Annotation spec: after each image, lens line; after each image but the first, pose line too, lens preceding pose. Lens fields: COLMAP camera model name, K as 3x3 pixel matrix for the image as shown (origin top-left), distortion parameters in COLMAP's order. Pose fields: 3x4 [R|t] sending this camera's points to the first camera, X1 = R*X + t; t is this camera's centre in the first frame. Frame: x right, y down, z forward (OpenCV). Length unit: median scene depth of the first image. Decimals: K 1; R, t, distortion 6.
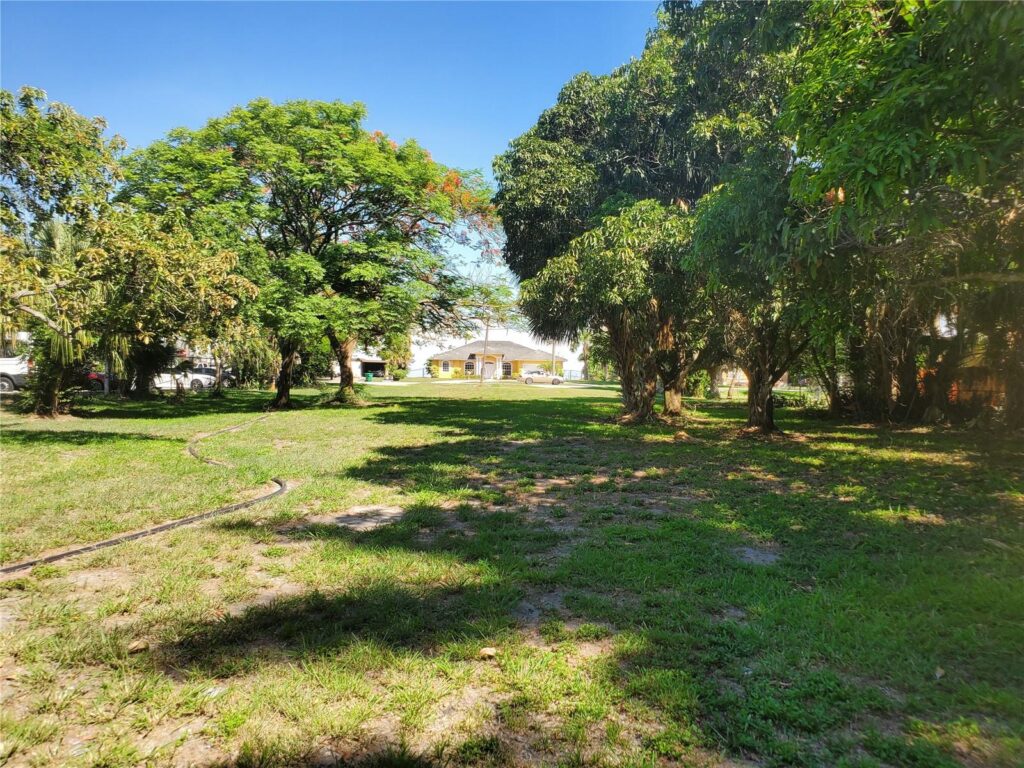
lens RADIAL K [[782.1, 0, 511.7], [0, 782.1, 375.4], [0, 0, 1]] dist [0.049694, 0.004889]
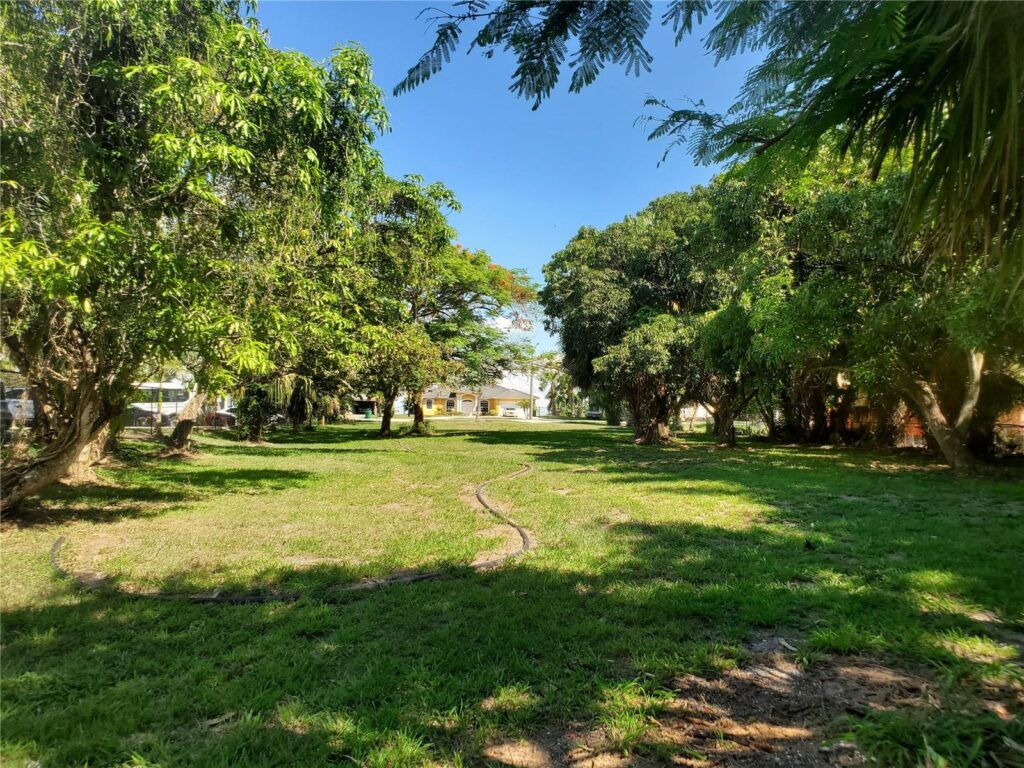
lens RADIAL K [[777.5, 0, 512.0], [0, 777.5, 384.0], [0, 0, 1]] dist [0.157288, -0.000067]
pose [[0.997473, -0.002011, 0.071014, -0.185529], [0.004509, 0.999376, -0.035036, -0.003405], [-0.070899, 0.035268, 0.996860, -0.455875]]
